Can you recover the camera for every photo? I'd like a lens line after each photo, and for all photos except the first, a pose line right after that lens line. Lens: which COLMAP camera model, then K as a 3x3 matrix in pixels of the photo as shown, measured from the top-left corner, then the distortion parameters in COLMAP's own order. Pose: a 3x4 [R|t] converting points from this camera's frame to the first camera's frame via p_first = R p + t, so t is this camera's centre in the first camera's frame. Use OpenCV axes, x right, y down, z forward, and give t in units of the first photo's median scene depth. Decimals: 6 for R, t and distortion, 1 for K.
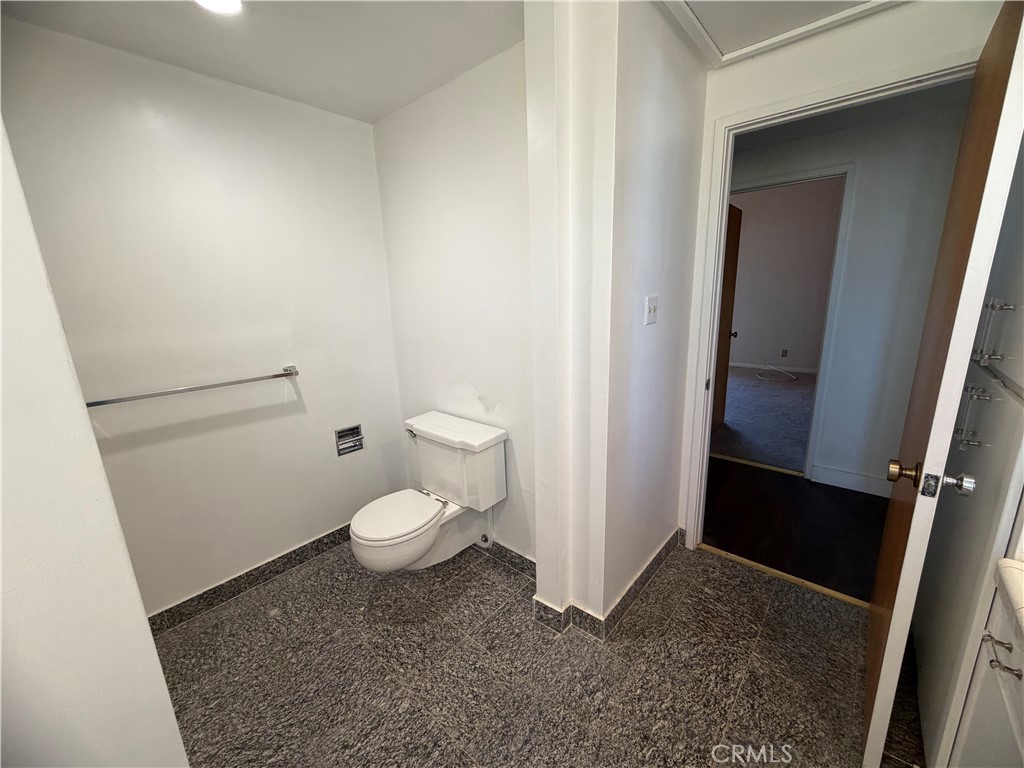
lens RADIAL K [[406.8, 0, 510.4], [0, 406.8, 385.1], [0, 0, 1]] dist [0.000071, 0.000250]
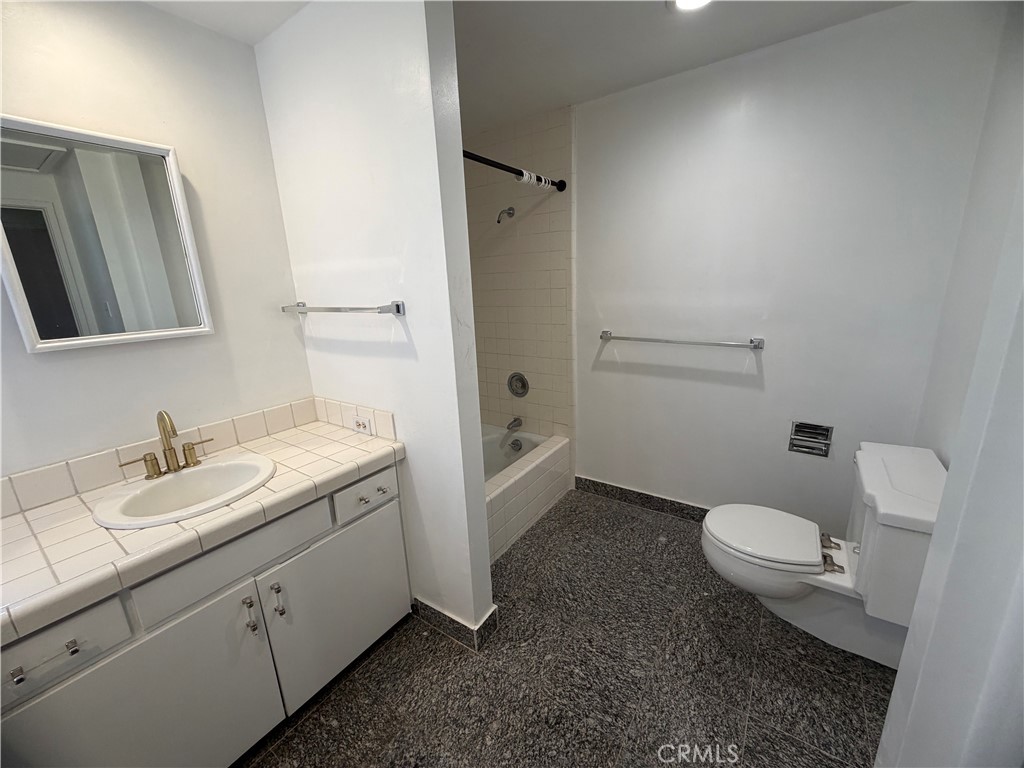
lens RADIAL K [[406.8, 0, 510.4], [0, 406.8, 385.1], [0, 0, 1]] dist [0.000071, 0.000250]
pose [[0.116627, 0.277117, -0.953732, 0.385430], [-0.180781, 0.950166, 0.253974, -0.091594], [0.976584, 0.142797, 0.160912, 0.324123]]
